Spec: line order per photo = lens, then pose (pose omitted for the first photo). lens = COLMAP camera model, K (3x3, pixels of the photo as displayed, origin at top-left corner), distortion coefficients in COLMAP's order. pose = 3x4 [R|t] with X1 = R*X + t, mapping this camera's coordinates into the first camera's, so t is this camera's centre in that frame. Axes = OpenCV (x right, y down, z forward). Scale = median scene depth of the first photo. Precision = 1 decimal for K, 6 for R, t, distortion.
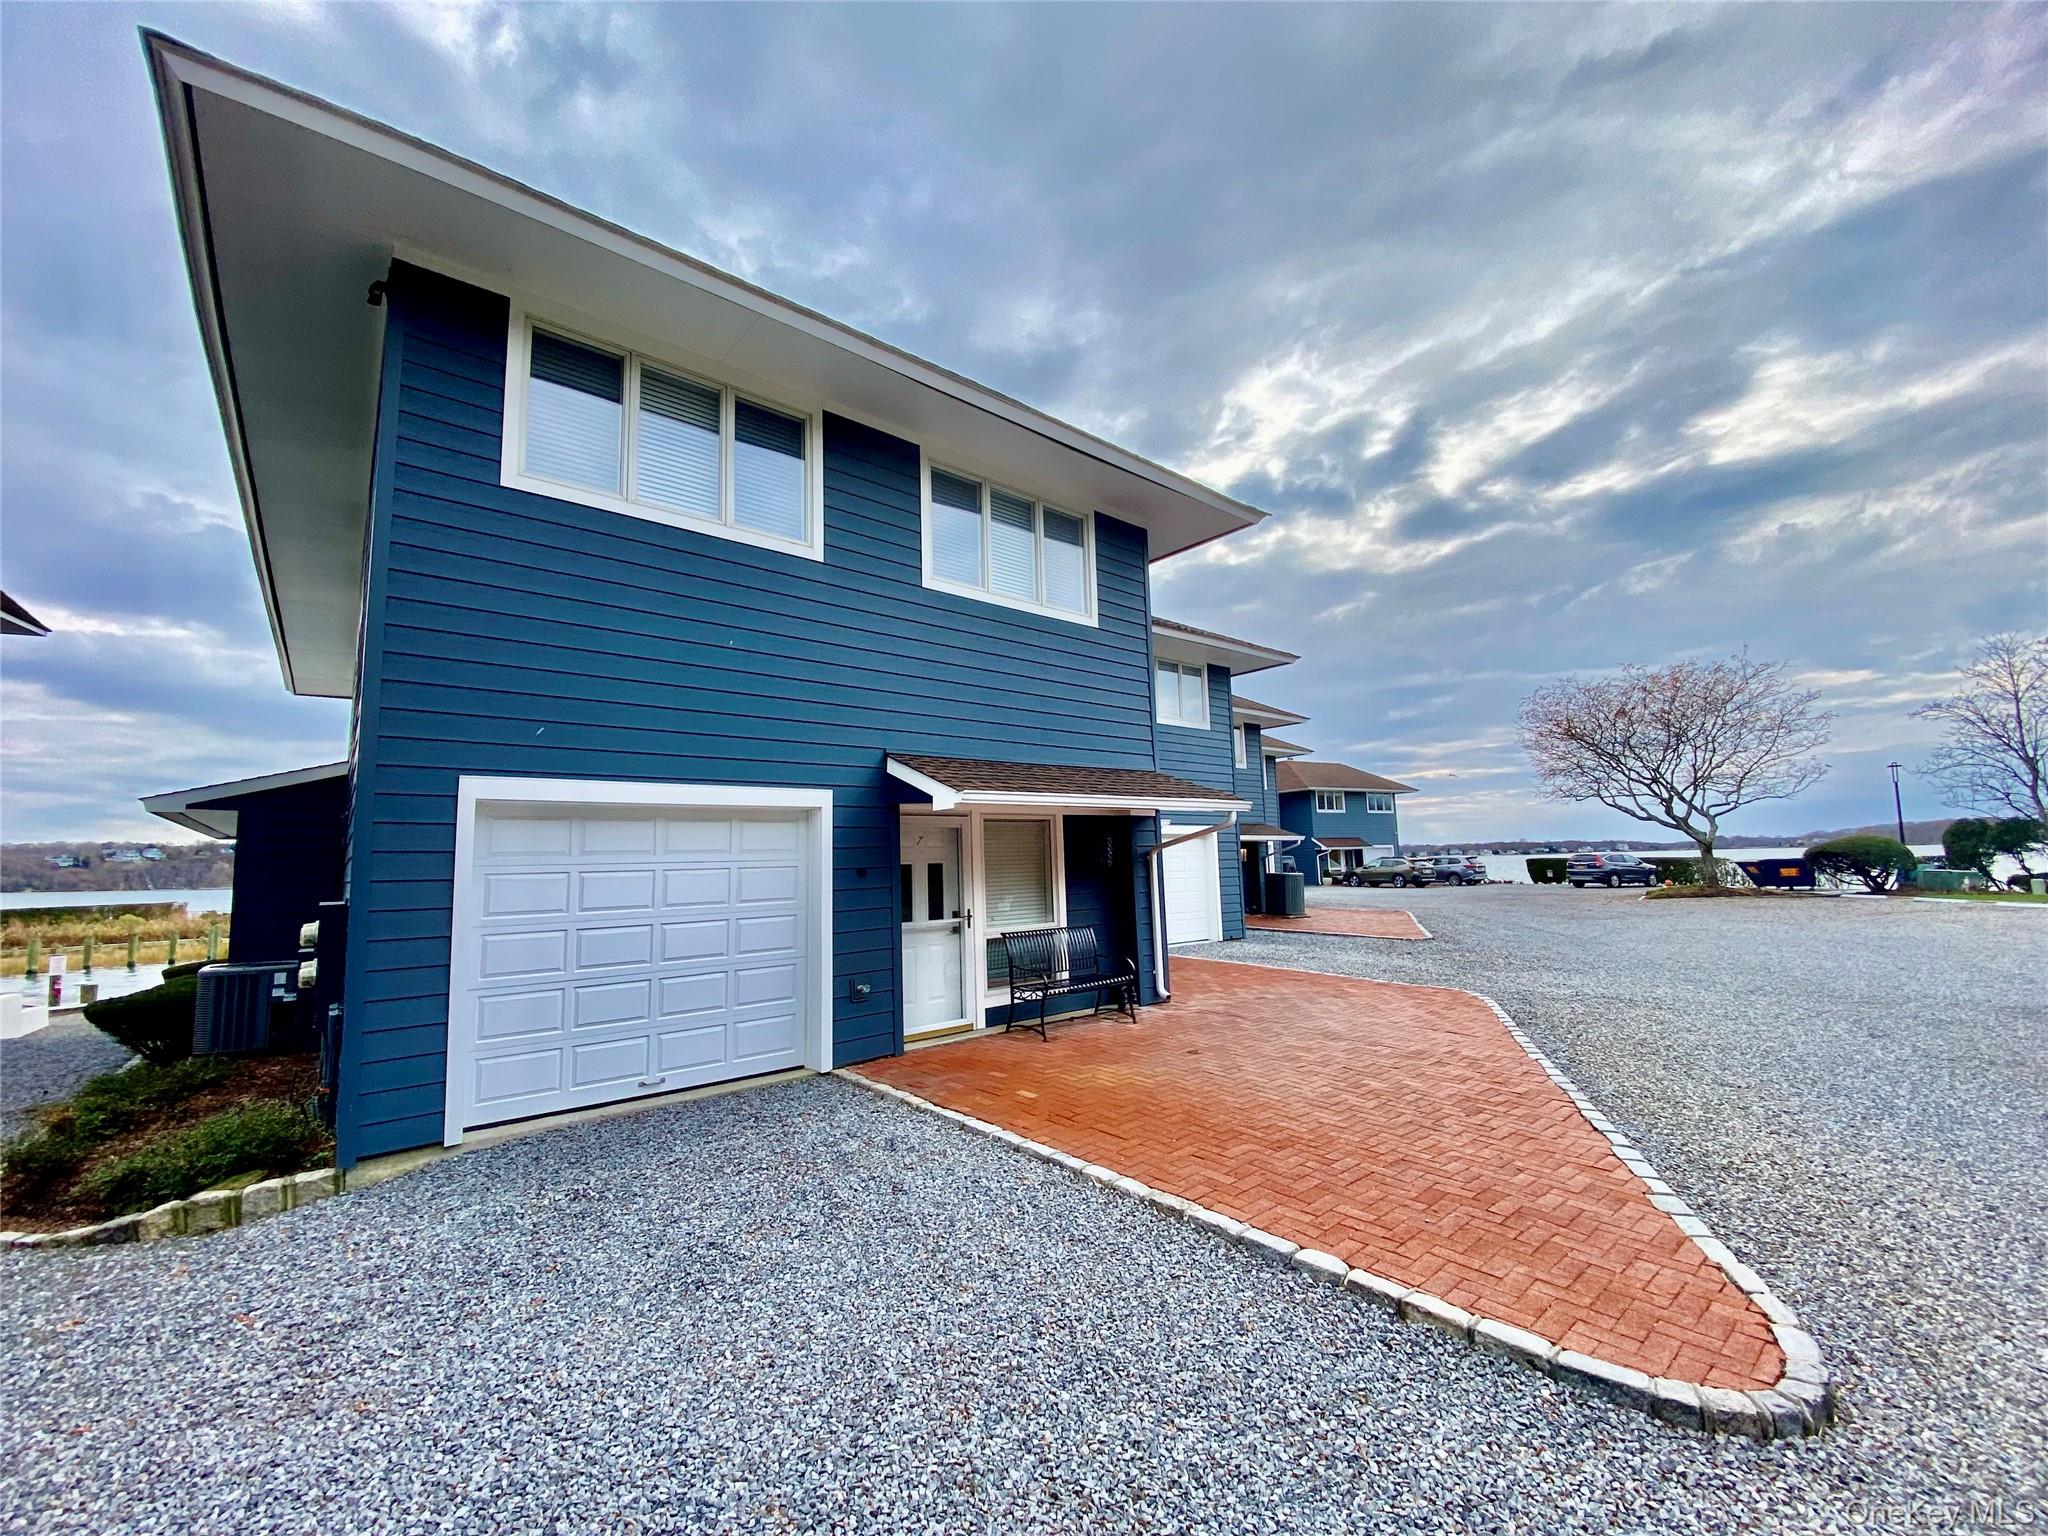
lens RADIAL K [[830.8, 0, 1041.6], [0, 830.8, 760.6], [0, 0, 1]] dist [-0.002279, -0.010956]
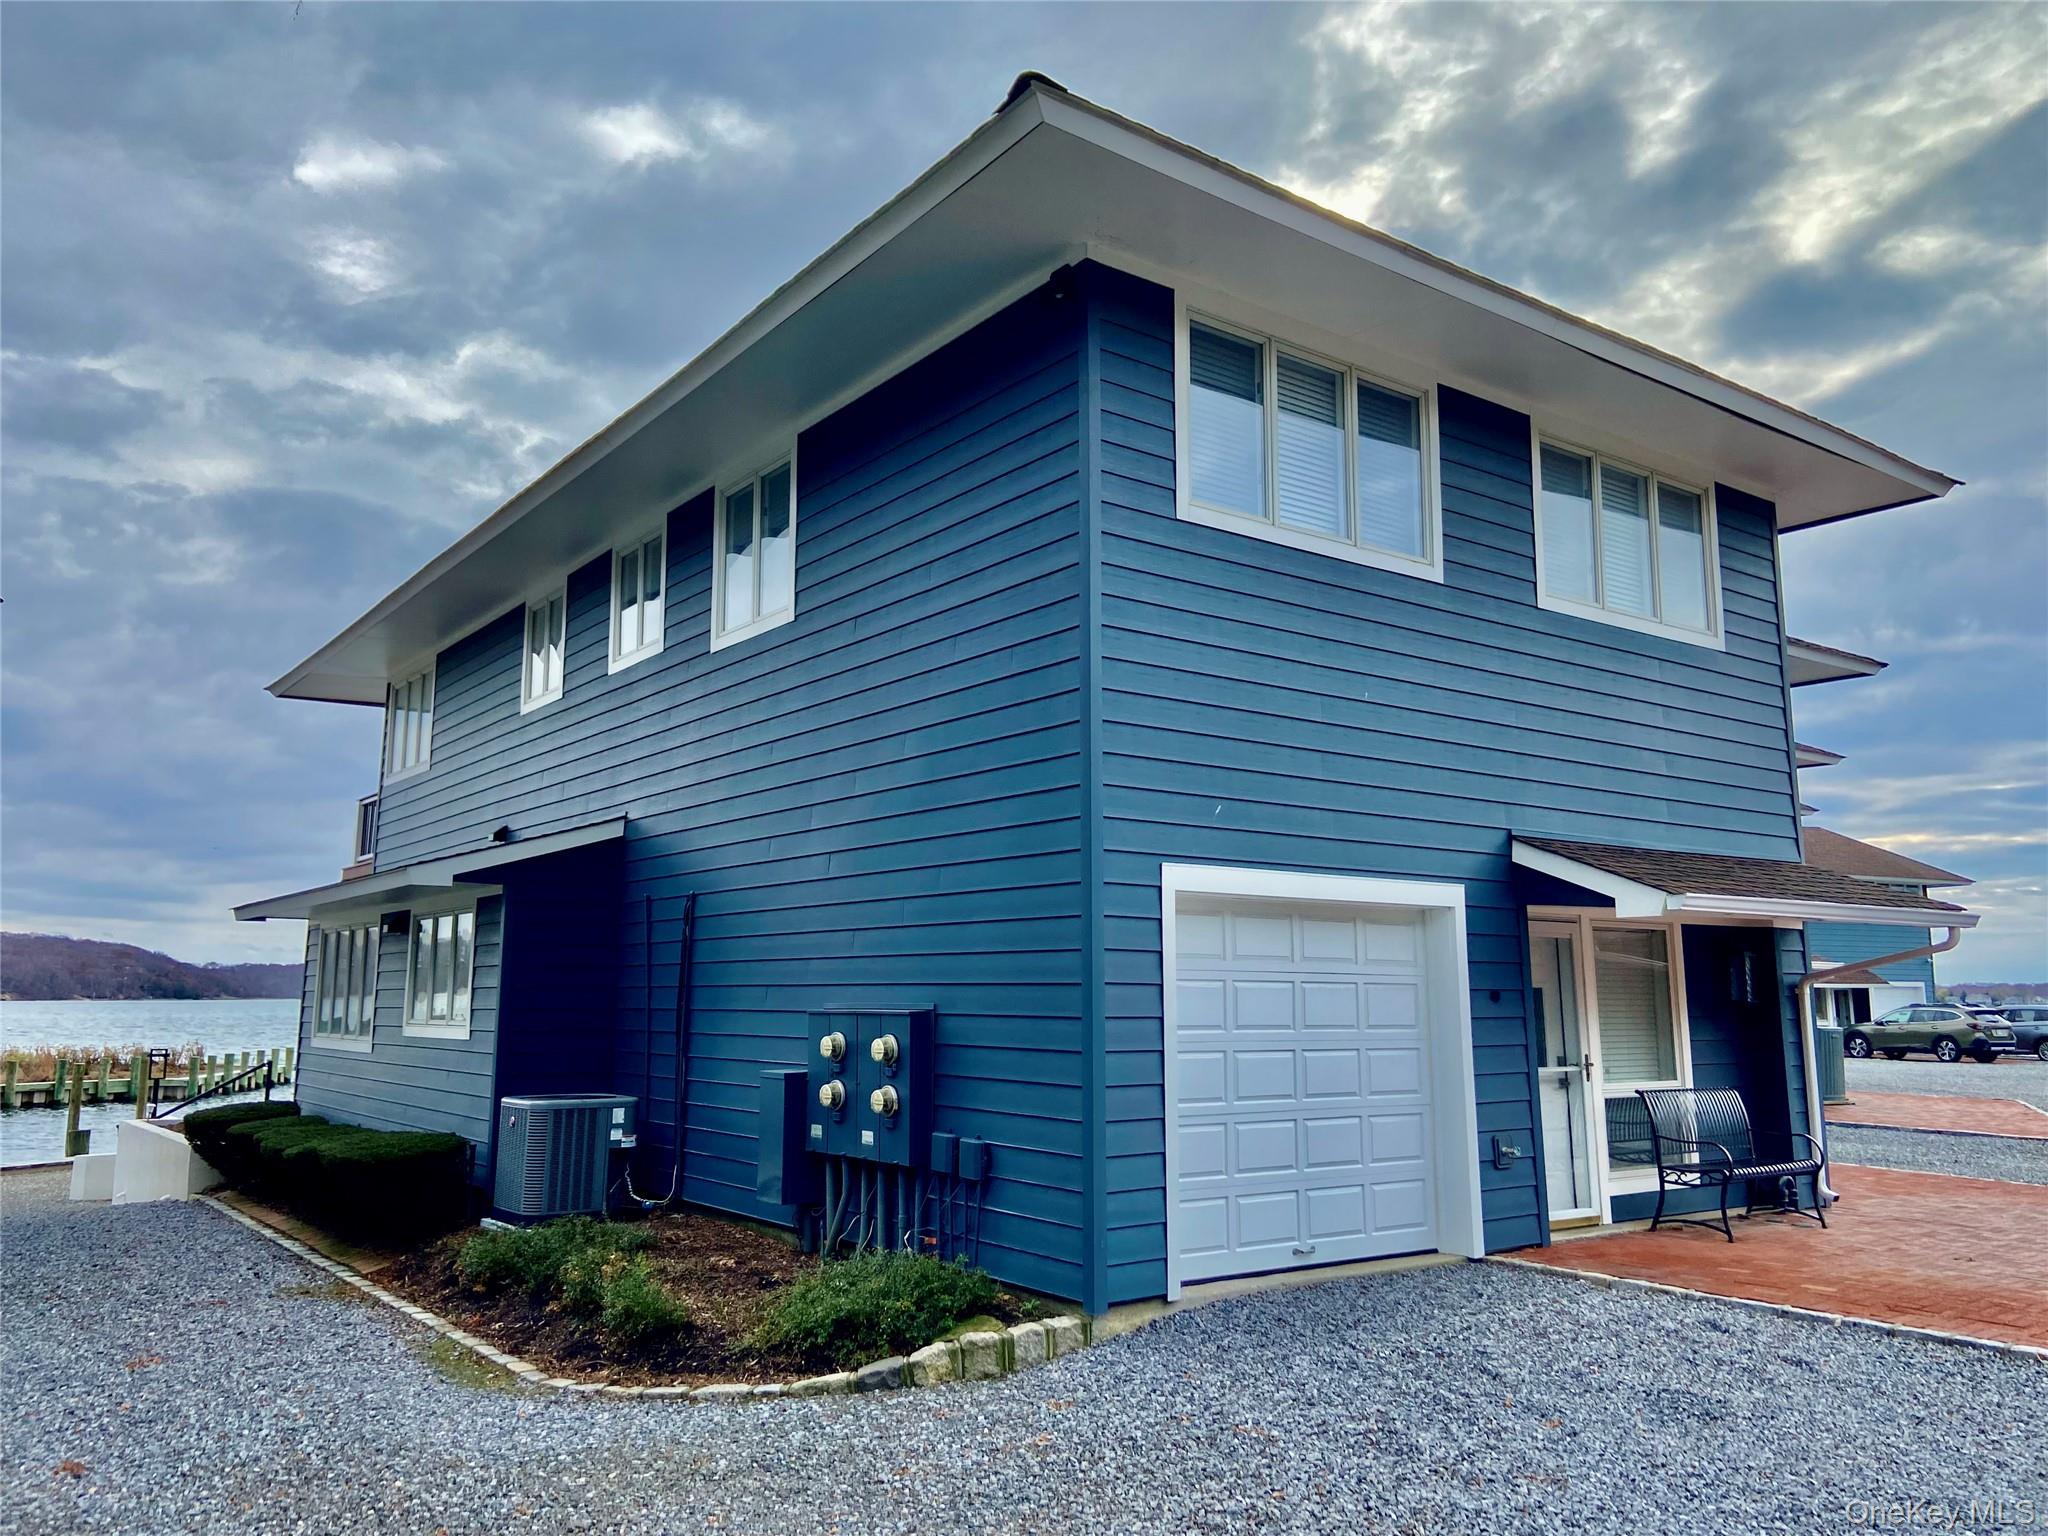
lens RADIAL K [[1578.2, 0, 1013.7], [0, 1578.2, 724.6], [0, 0, 1]] dist [0.069496, -0.013939]
pose [[0.996364, 0.019774, -0.082867, -0.530490], [-0.023277, 0.998866, -0.041523, -0.040197], [0.081952, 0.043301, 0.995695, -0.477756]]
